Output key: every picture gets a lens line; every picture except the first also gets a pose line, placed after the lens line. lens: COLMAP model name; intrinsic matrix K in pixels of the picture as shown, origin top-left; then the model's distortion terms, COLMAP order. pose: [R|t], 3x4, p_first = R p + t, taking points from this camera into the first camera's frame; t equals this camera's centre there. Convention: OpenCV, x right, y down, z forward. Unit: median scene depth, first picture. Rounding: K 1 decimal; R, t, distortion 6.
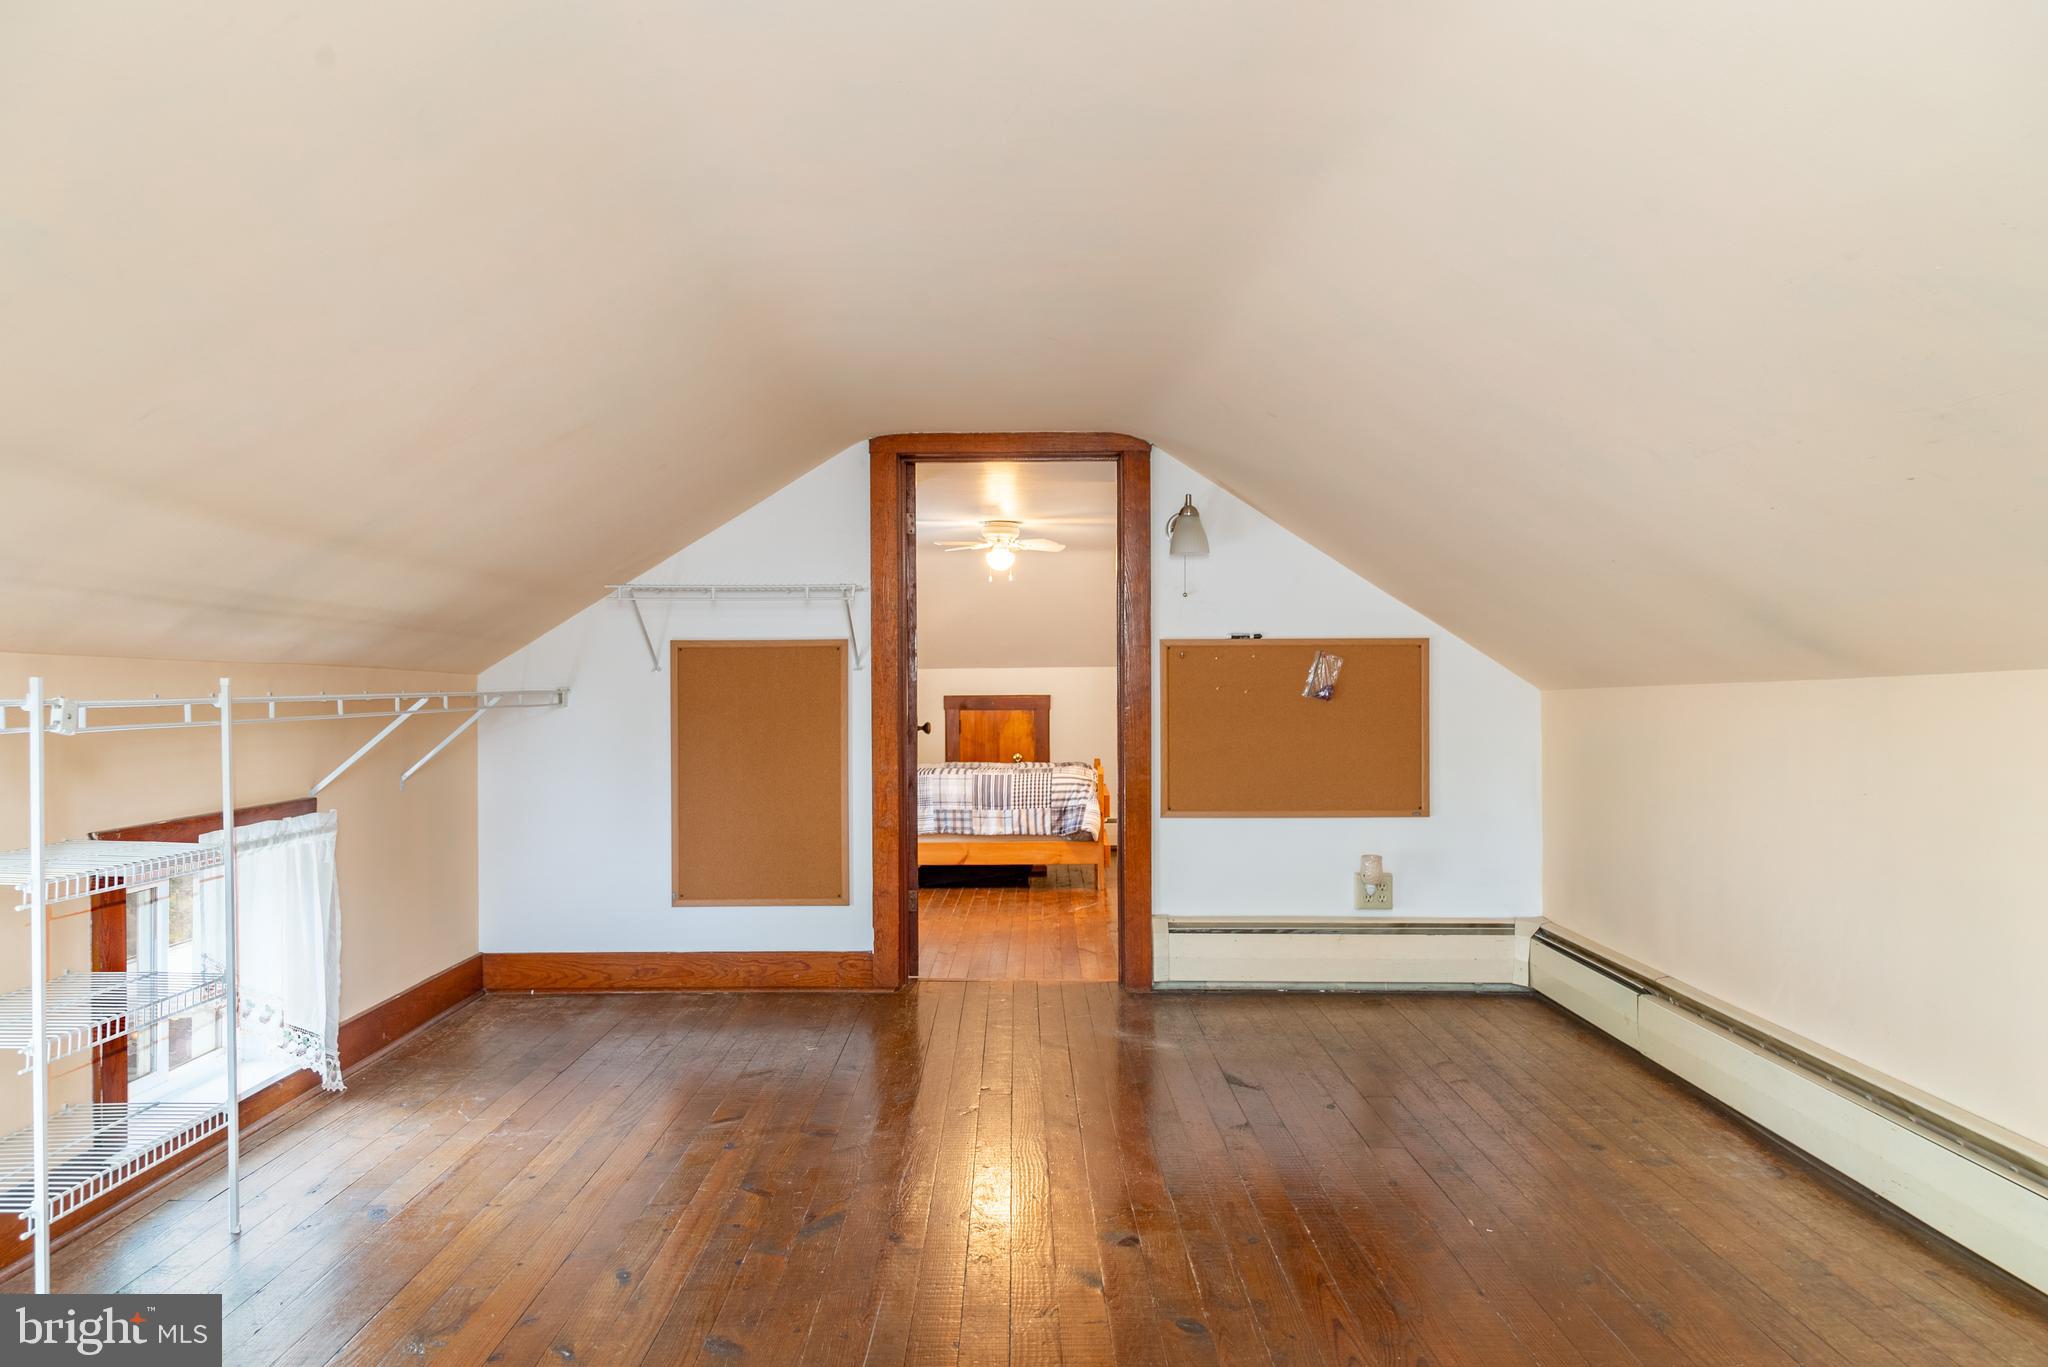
lens RADIAL K [[1440.6, 0, 1027.0], [0, 1440.6, 682.6], [0, 0, 1]] dist [0.009241, 0.001620]
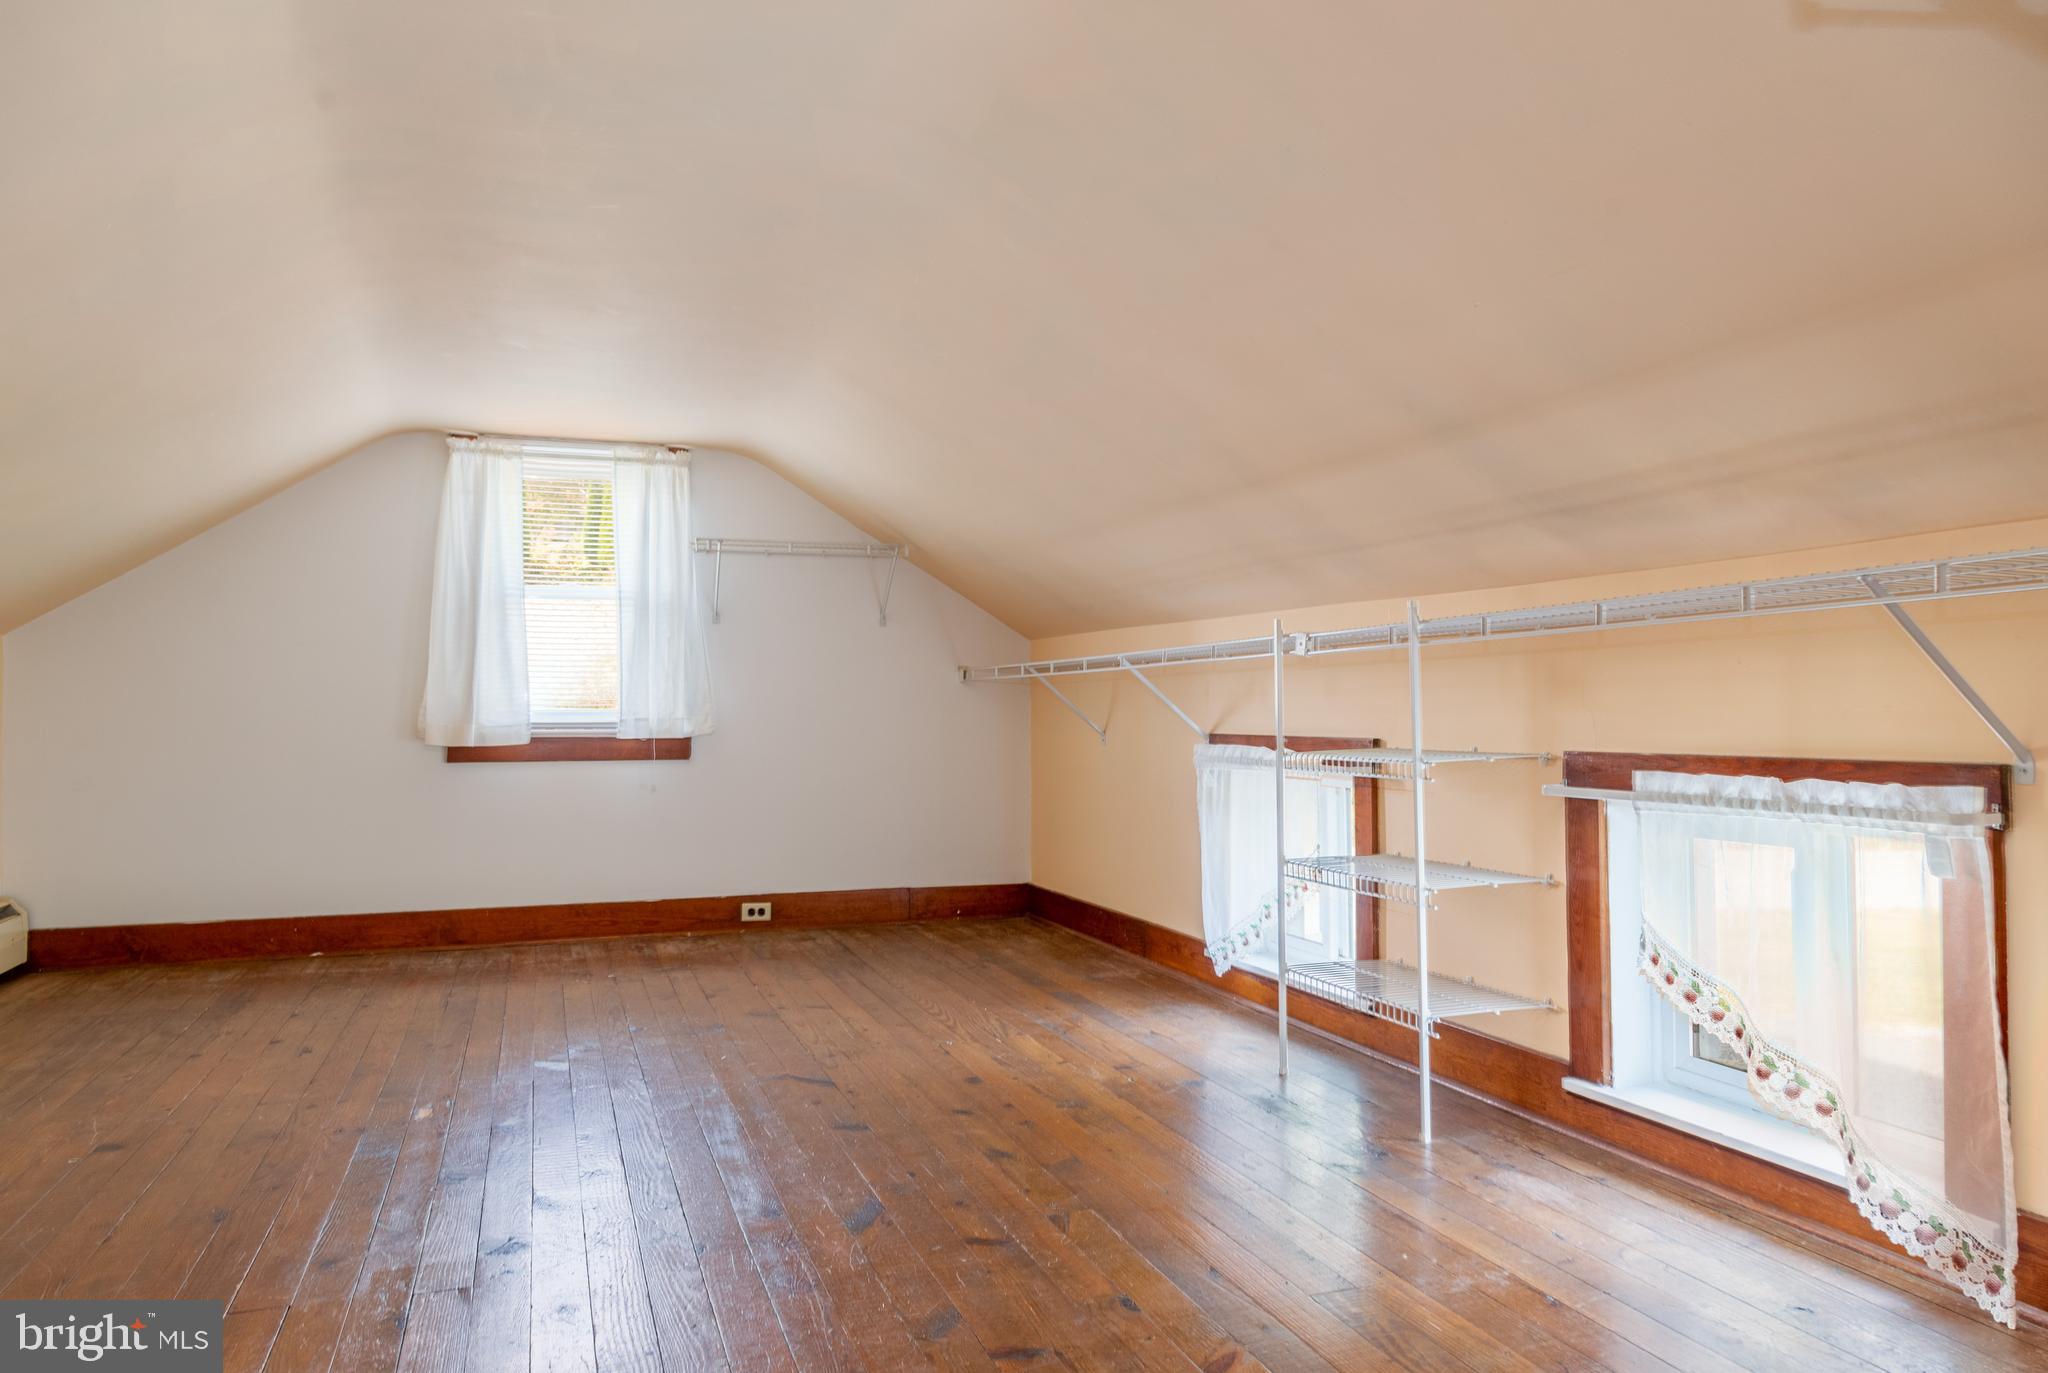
lens RADIAL K [[1440.6, 0, 1027.7], [0, 1440.6, 687.5], [0, 0, 1]] dist [0.009241, 0.001620]
pose [[-0.948866, -0.001282, -0.315677, 0.024127], [0.006589, 0.999693, -0.023864, 0.049402], [0.315611, -0.024724, -0.948567, 1.140923]]
